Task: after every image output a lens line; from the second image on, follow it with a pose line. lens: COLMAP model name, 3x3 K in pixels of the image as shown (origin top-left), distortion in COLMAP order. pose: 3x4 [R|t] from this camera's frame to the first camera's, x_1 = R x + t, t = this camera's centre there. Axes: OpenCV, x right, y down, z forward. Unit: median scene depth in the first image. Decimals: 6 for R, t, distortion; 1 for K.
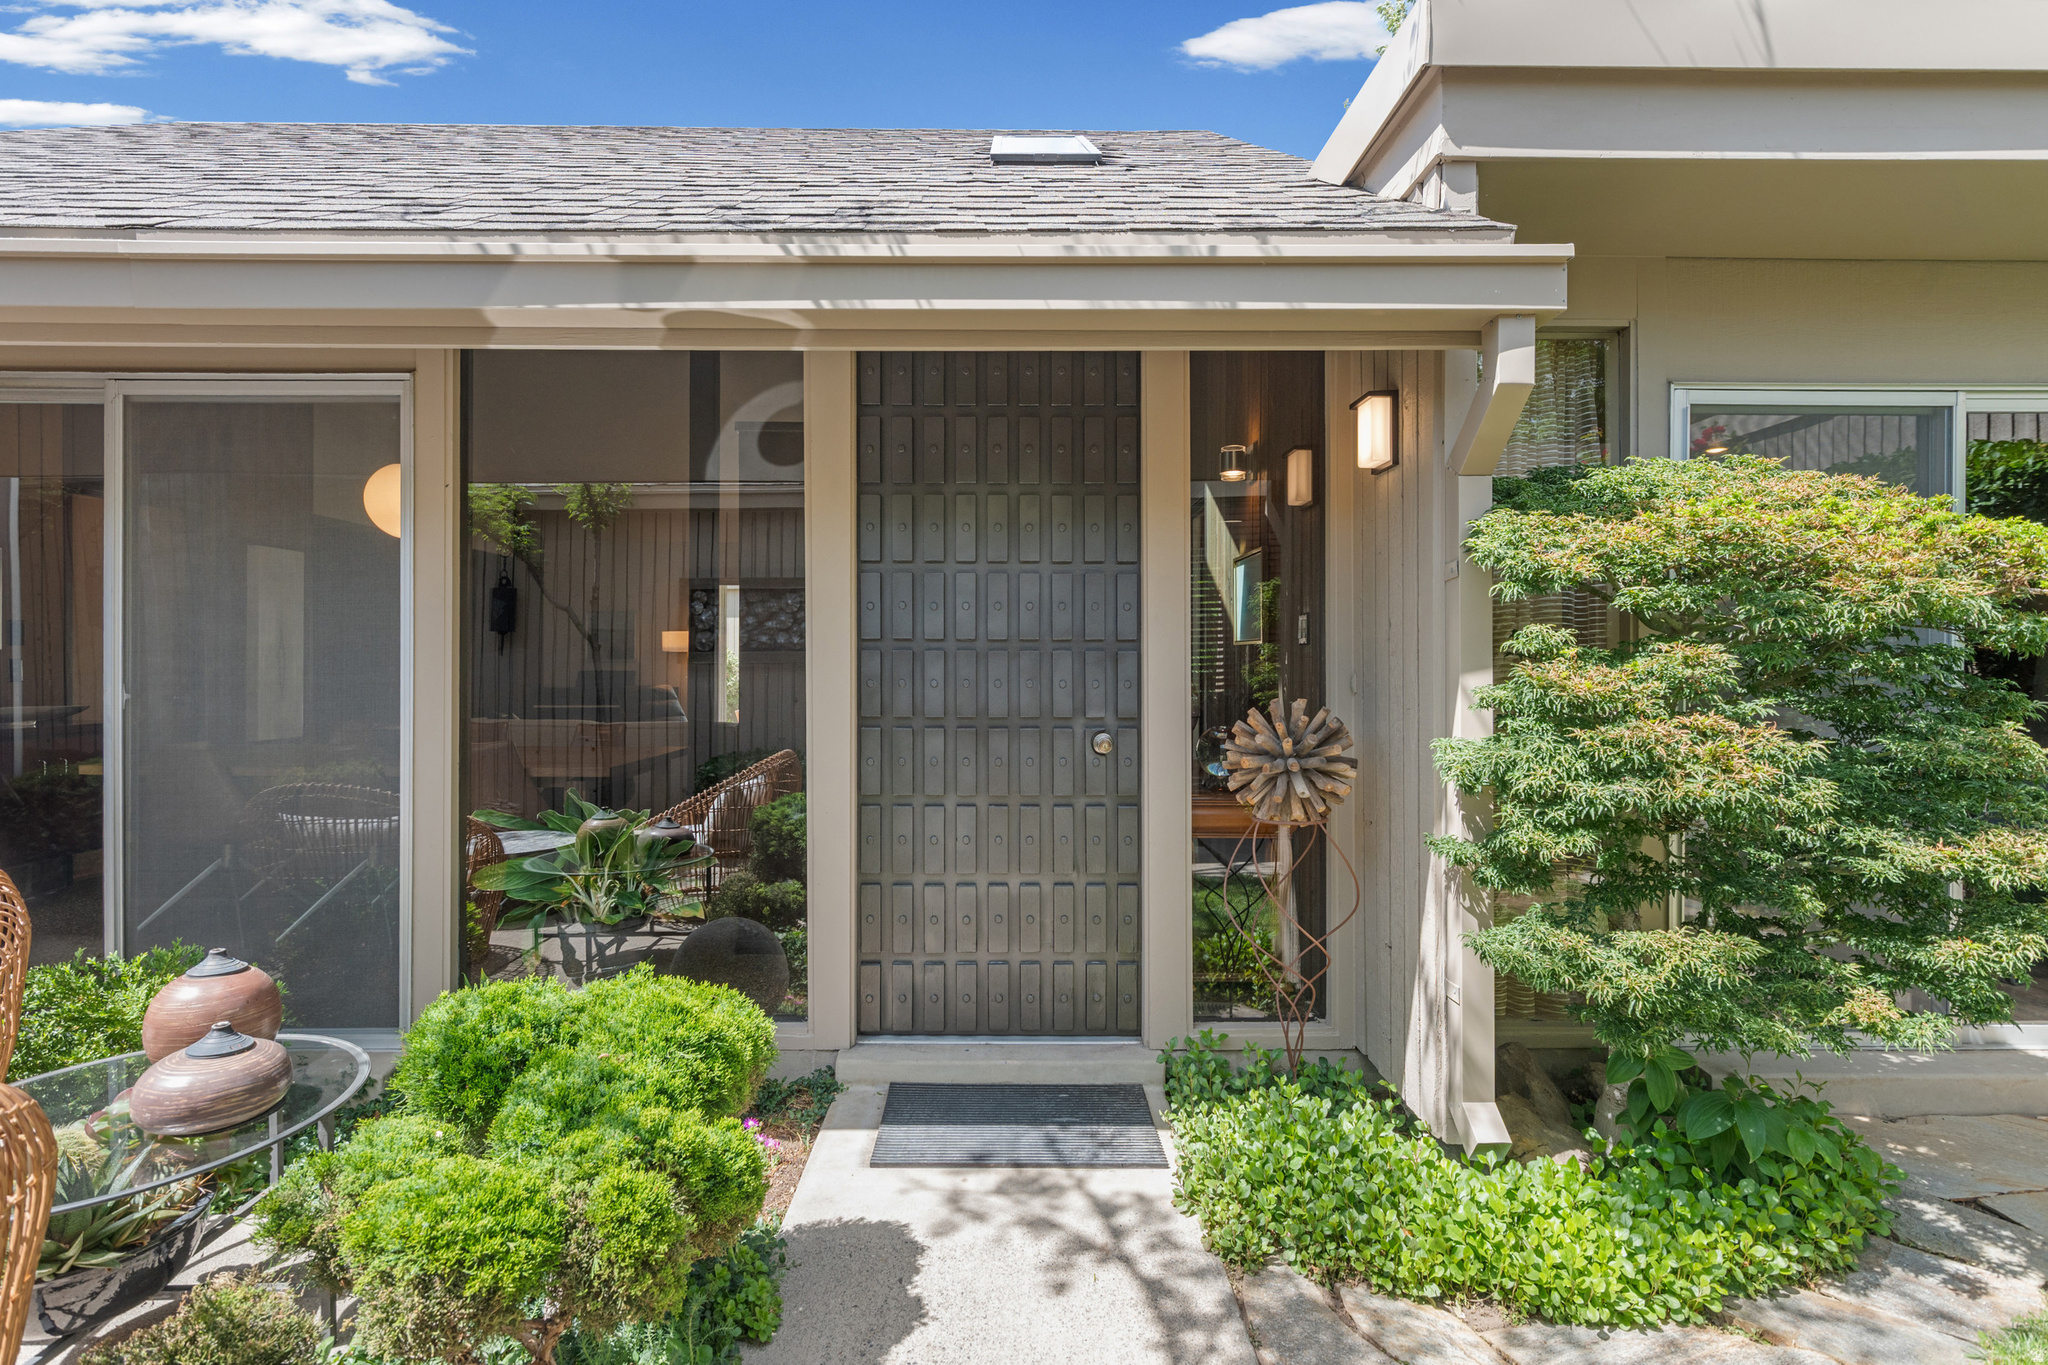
lens RADIAL K [[1002.4, 0, 1019.2], [0, 1002.4, 653.6], [0, 0, 1]] dist [-0.000092, 0.000037]
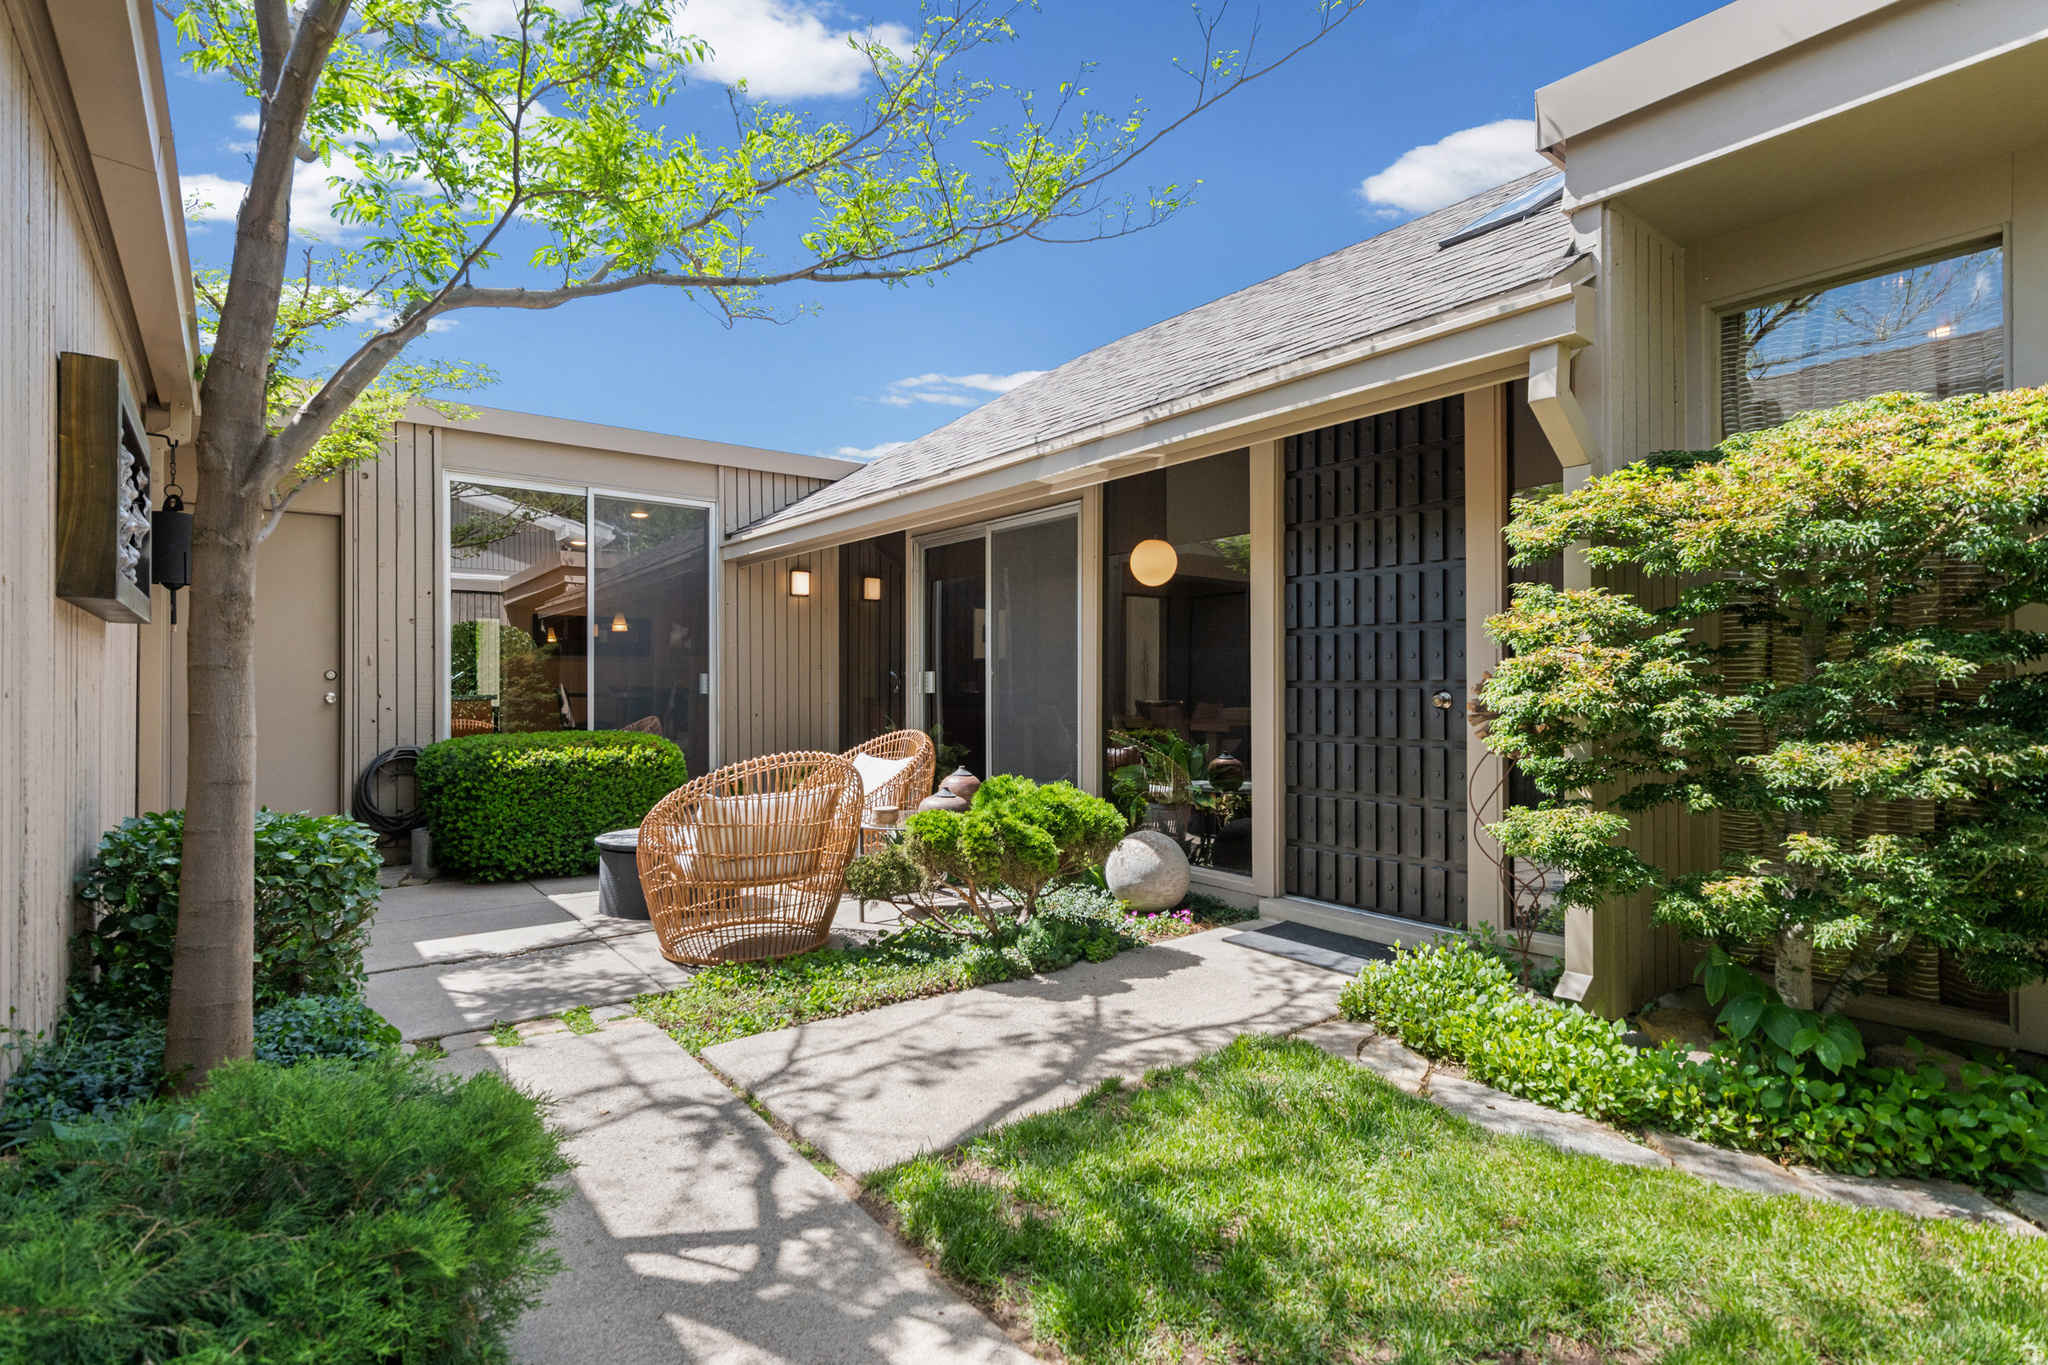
lens RADIAL K [[998.8, 0, 1024.0], [0, 998.8, 682.5], [0, 0, 1]] dist [0.000491, 0.000059]
pose [[0.608536, -0.006951, -0.793496, 1.071416], [0.007293, 0.999968, -0.003167, 0.092485], [0.793493, -0.003860, 0.608567, -0.307617]]
